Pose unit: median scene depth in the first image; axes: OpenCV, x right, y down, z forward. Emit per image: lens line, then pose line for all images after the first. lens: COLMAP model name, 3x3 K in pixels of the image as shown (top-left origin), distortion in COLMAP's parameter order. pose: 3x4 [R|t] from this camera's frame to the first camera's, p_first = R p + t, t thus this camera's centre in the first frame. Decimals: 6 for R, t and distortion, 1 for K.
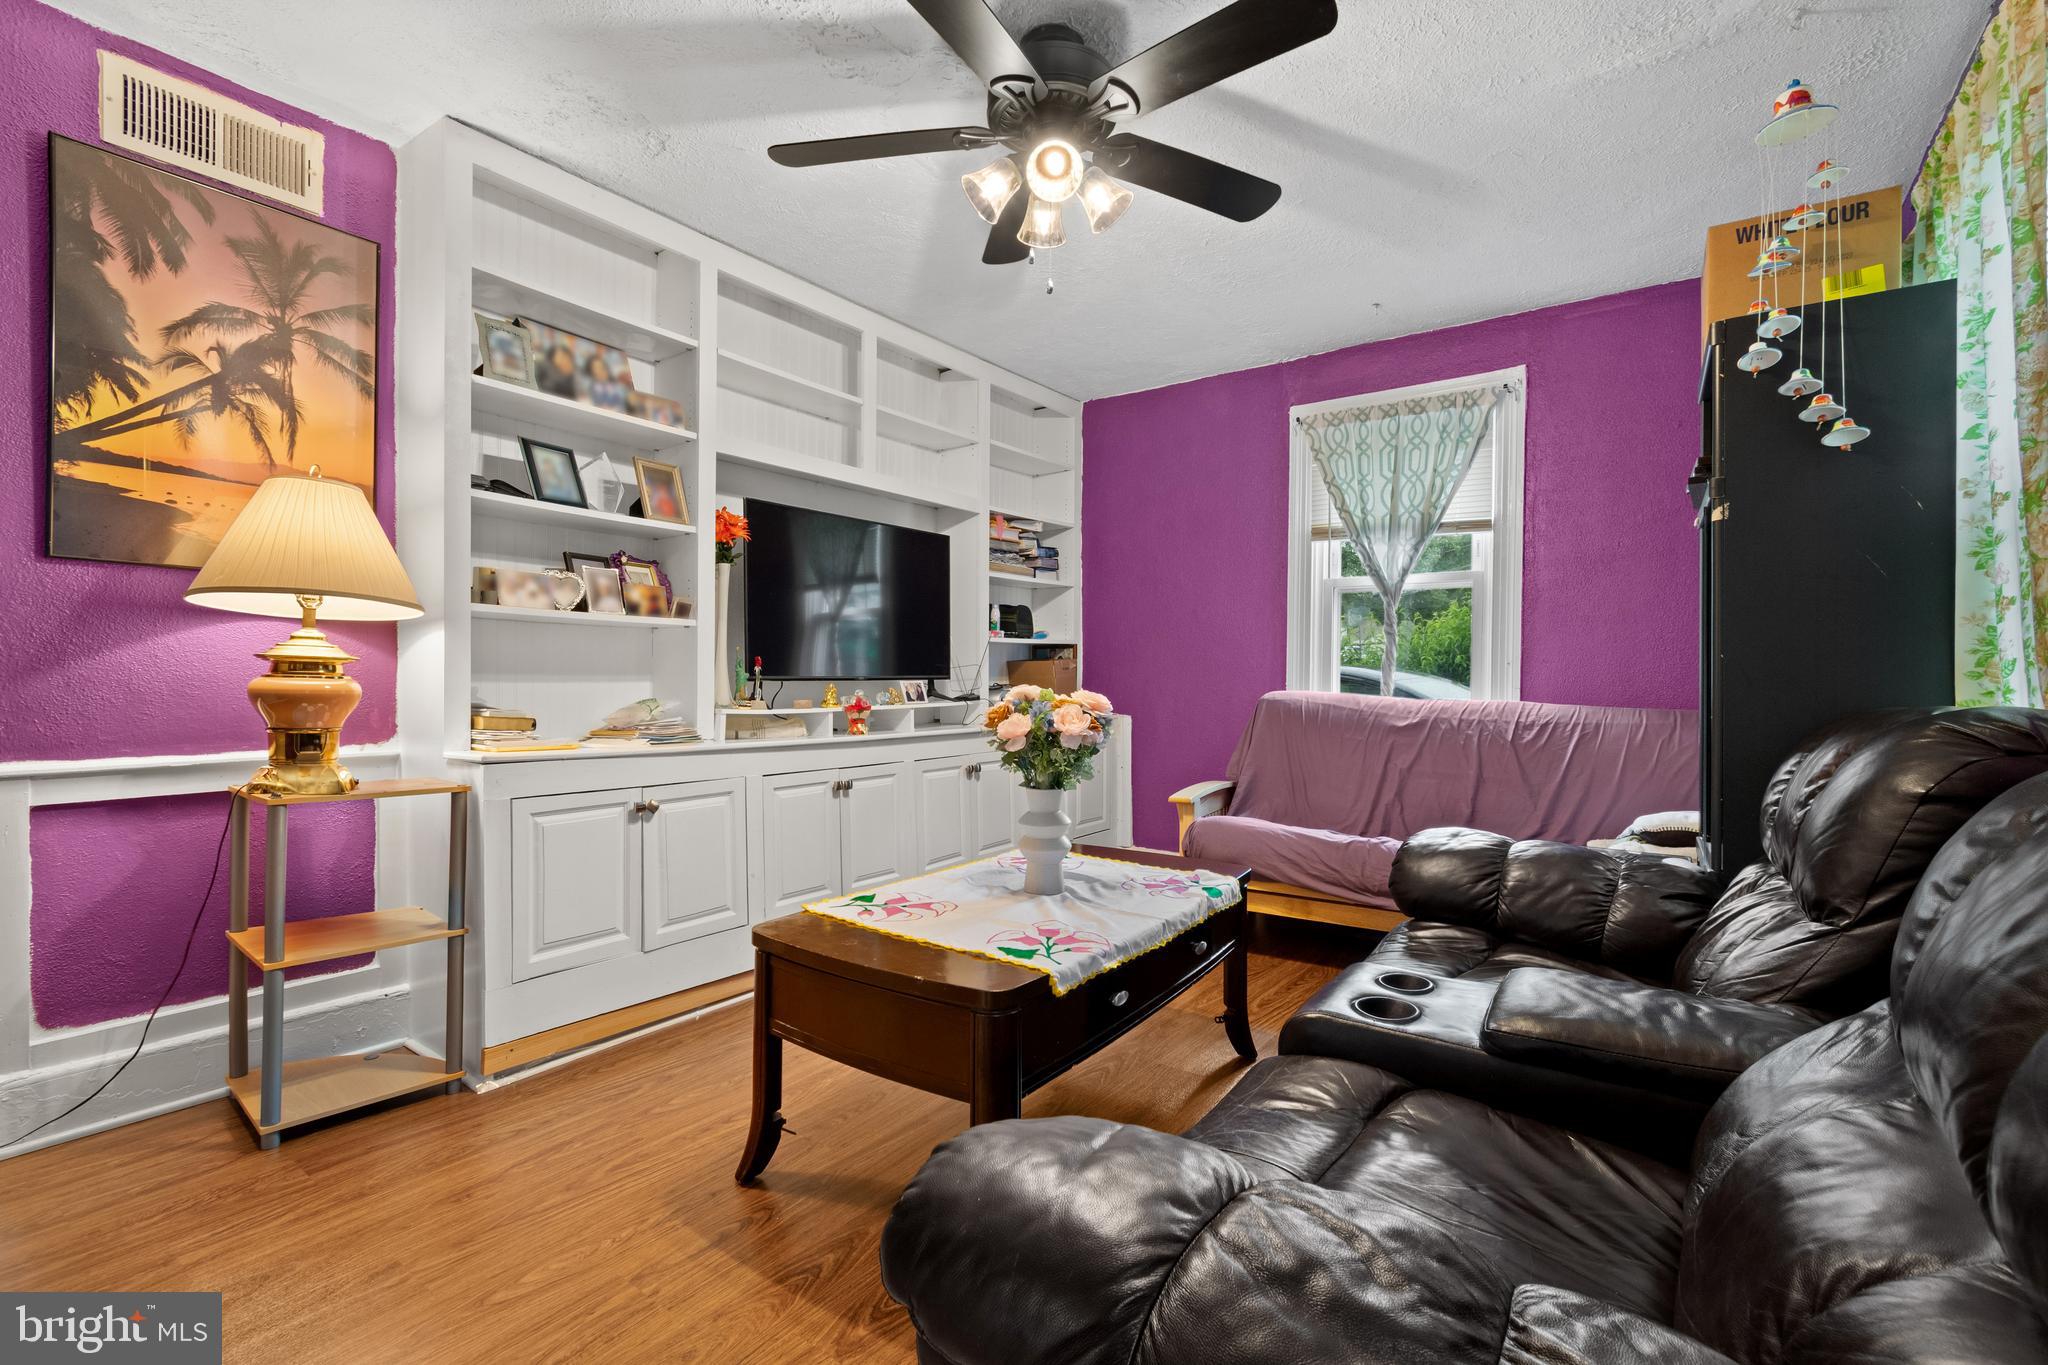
lens RADIAL K [[910.1, 0, 1024.0], [0, 910.1, 682.5], [0, 0, 1]] dist [-0.000873, 0.000055]
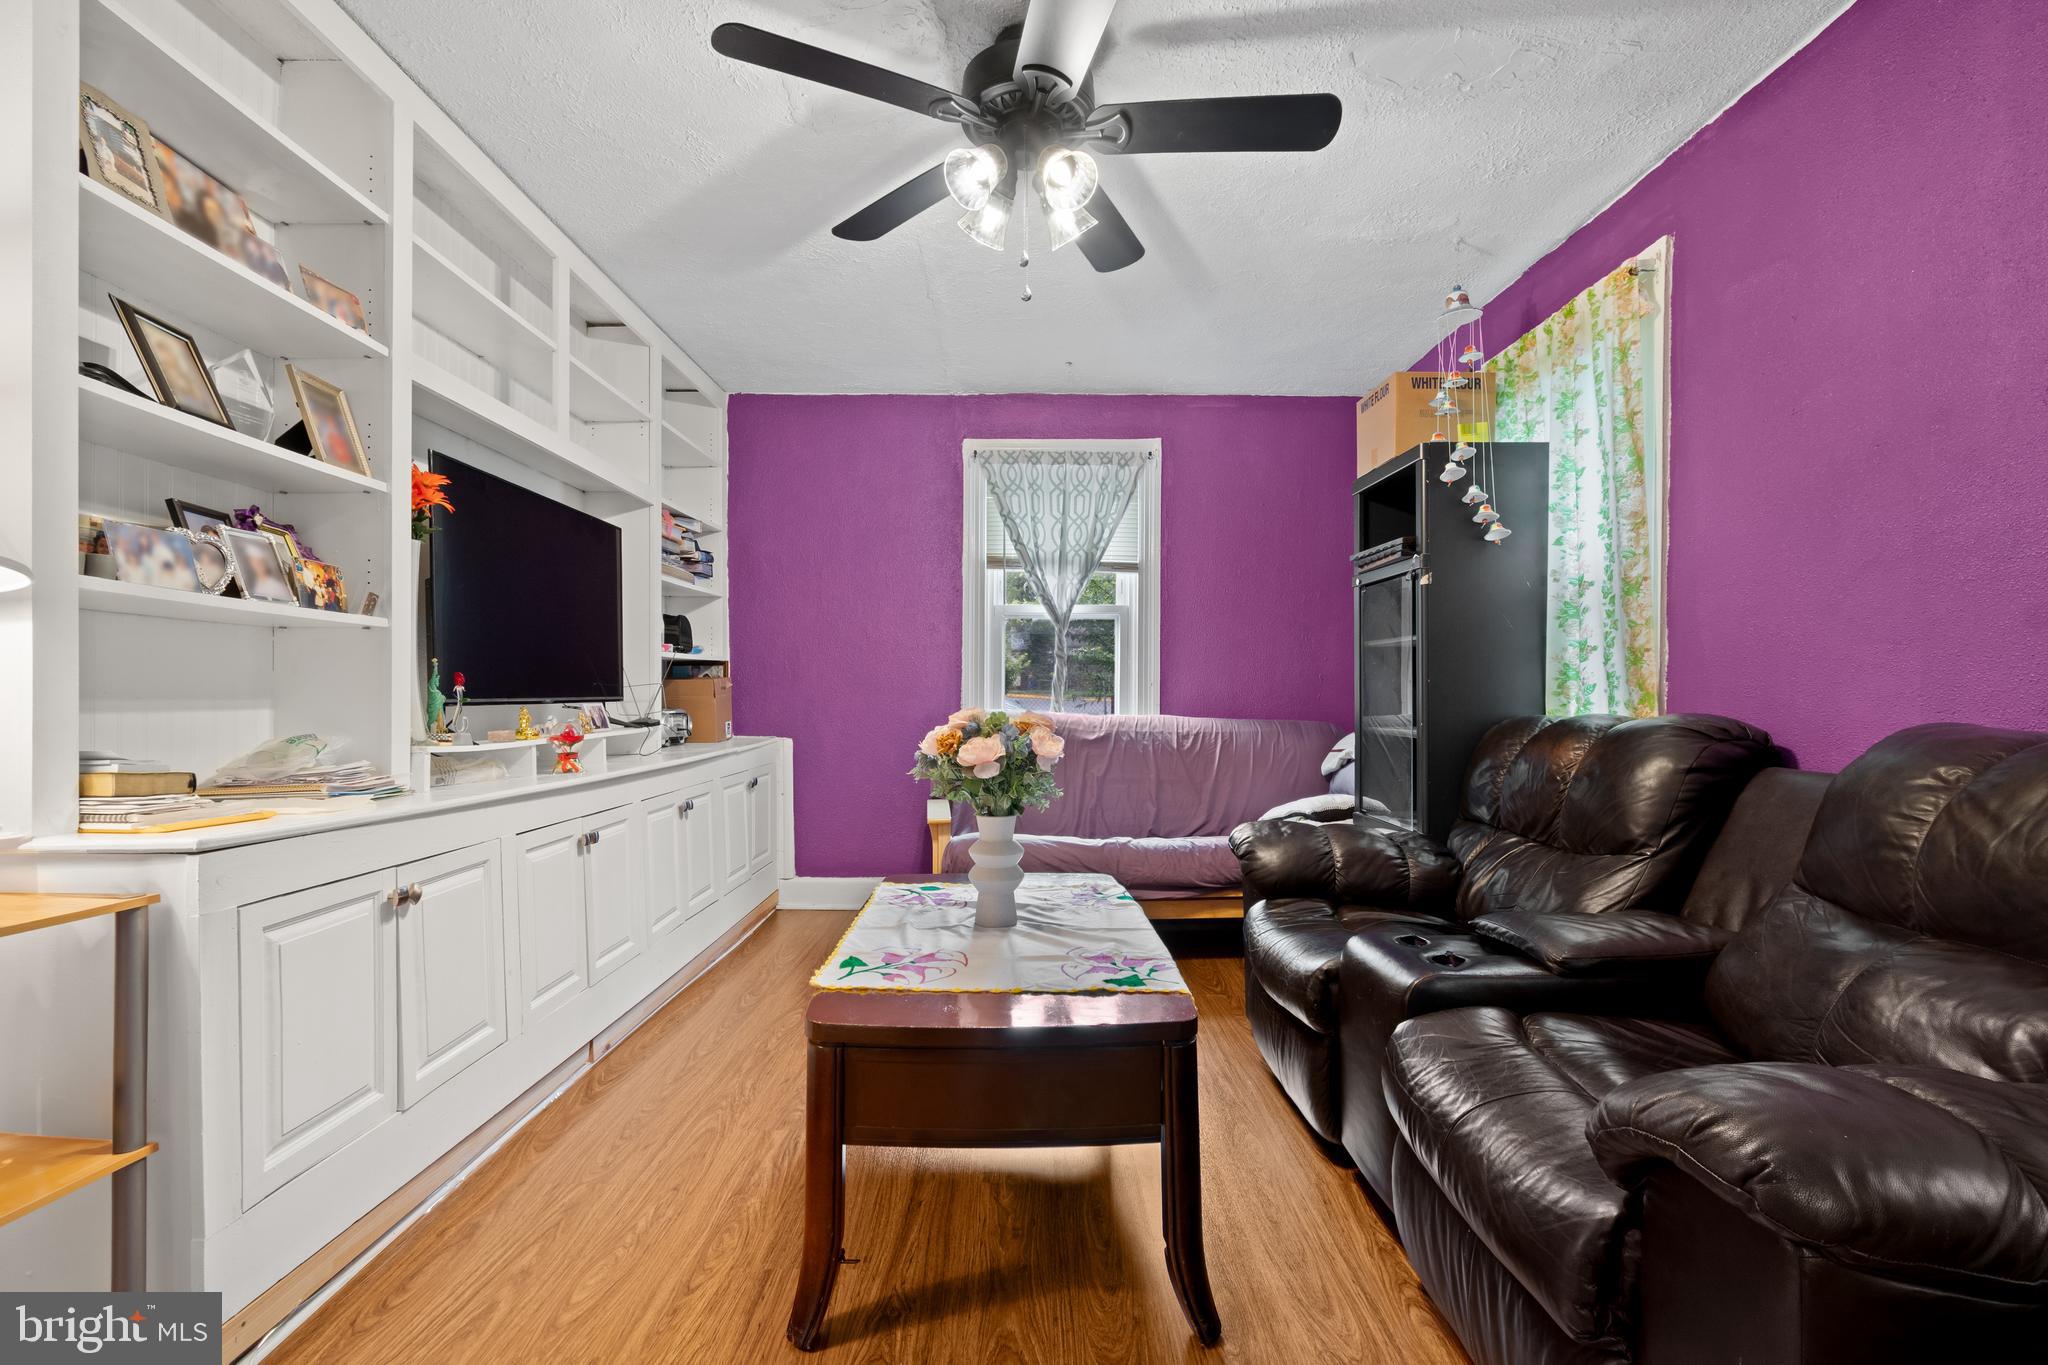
lens RADIAL K [[911.5, 0, 1026.3], [0, 911.5, 698.6], [0, 0, 1]] dist [0.000584, -0.000035]
pose [[0.805903, -0.006412, 0.592013, -0.342617], [0.007645, 0.999971, 0.000425, -0.004223], [-0.591999, 0.004184, 0.805928, 0.140315]]
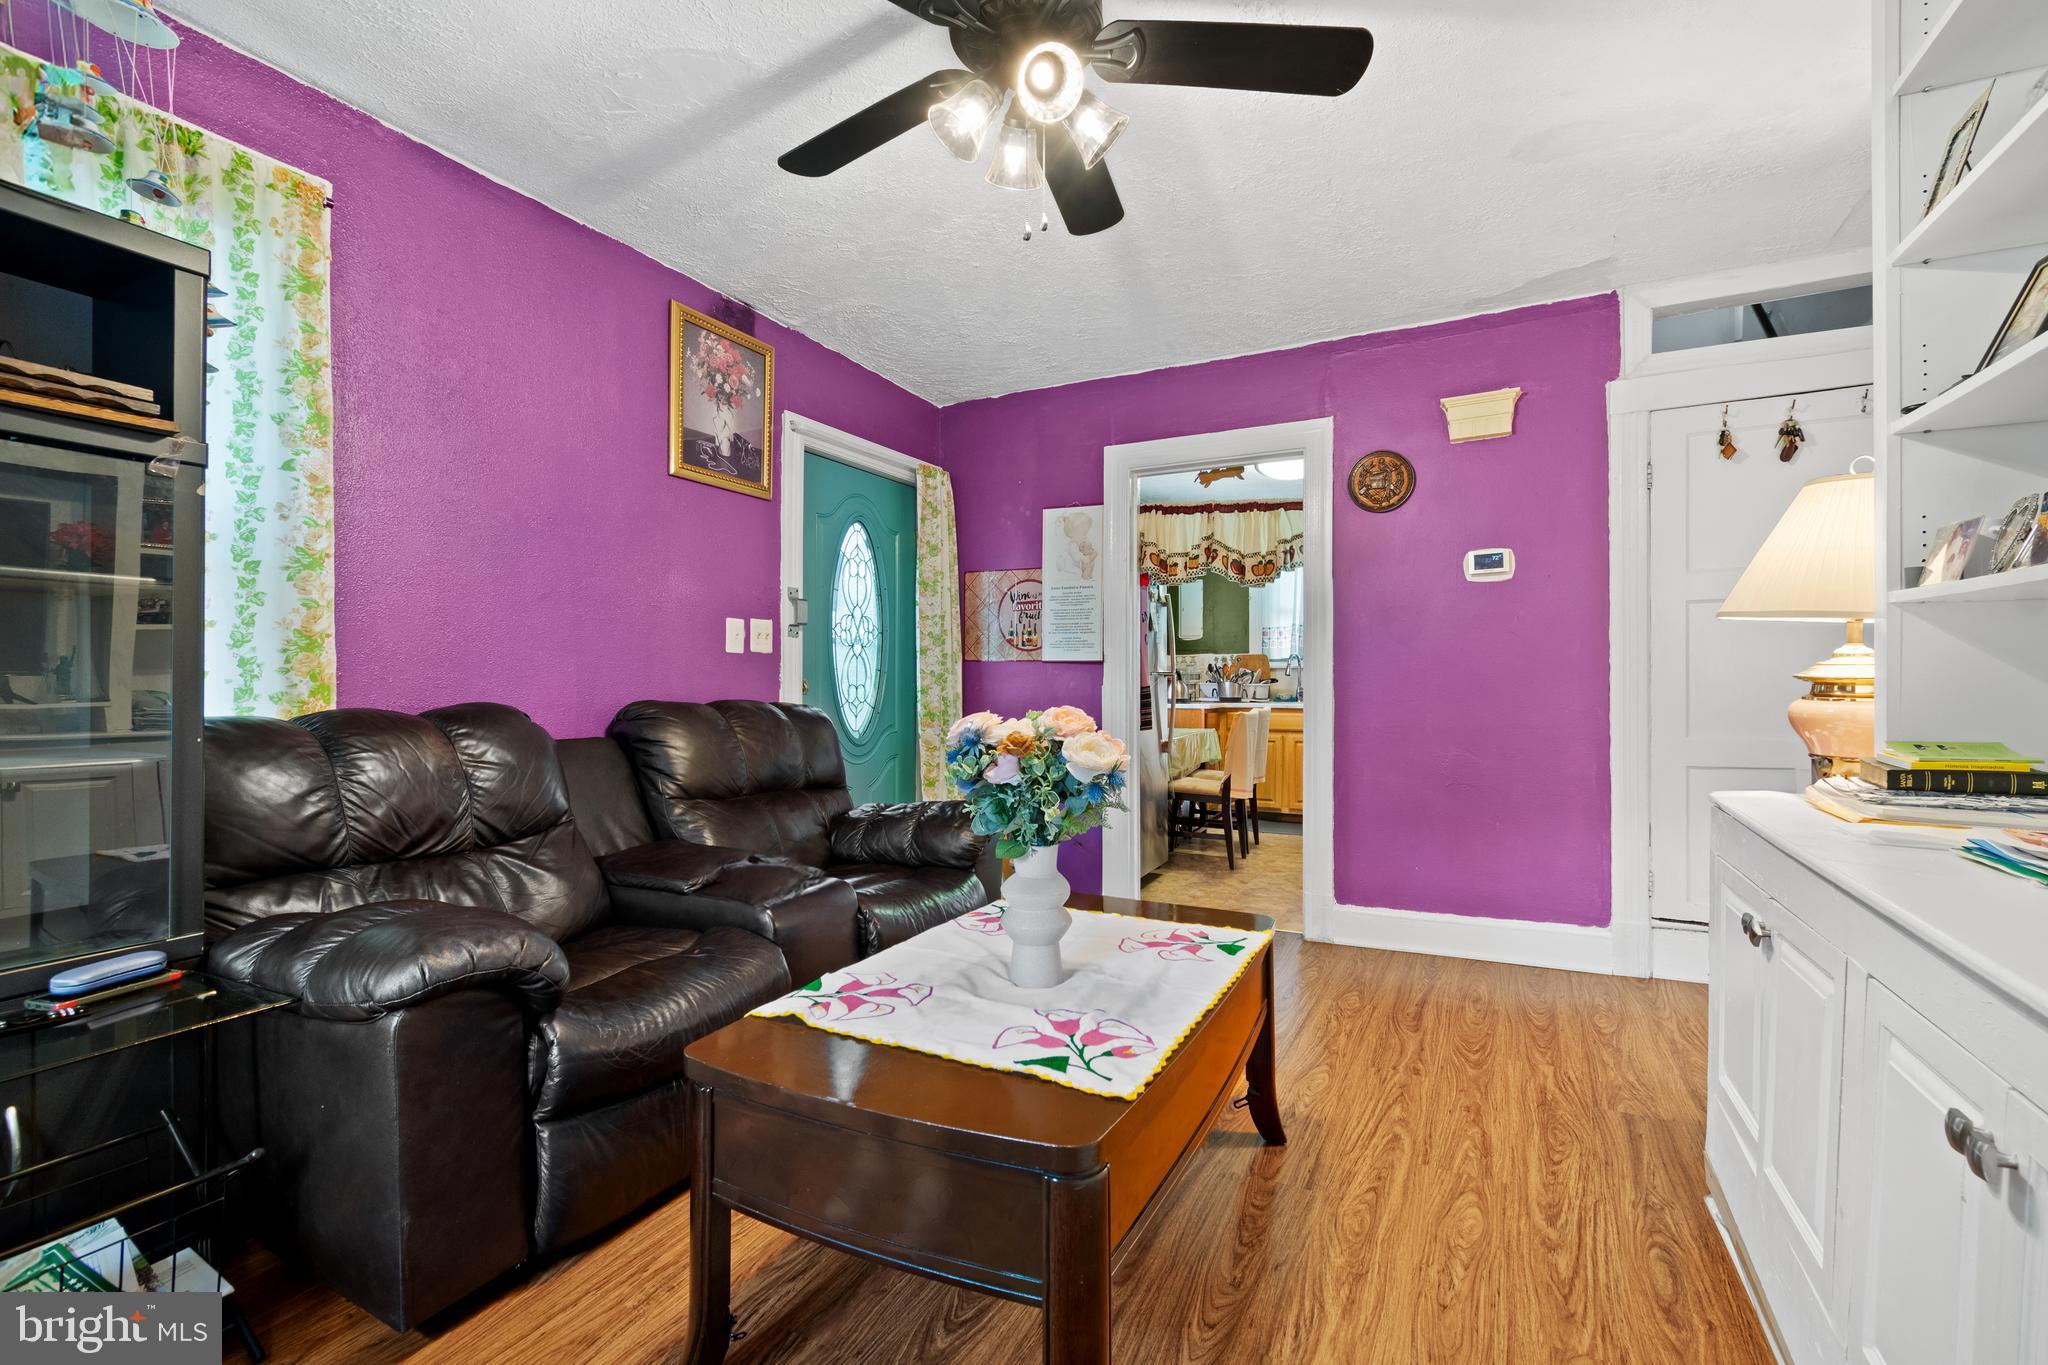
lens RADIAL K [[910.1, 0, 1024.0], [0, 910.1, 682.5], [0, 0, 1]] dist [-0.000873, 0.000055]
pose [[-0.988788, -0.005979, -0.149207, 0.096650], [-0.007051, 0.999953, 0.006653, -0.013661], [0.149161, 0.007630, -0.988784, 1.153925]]
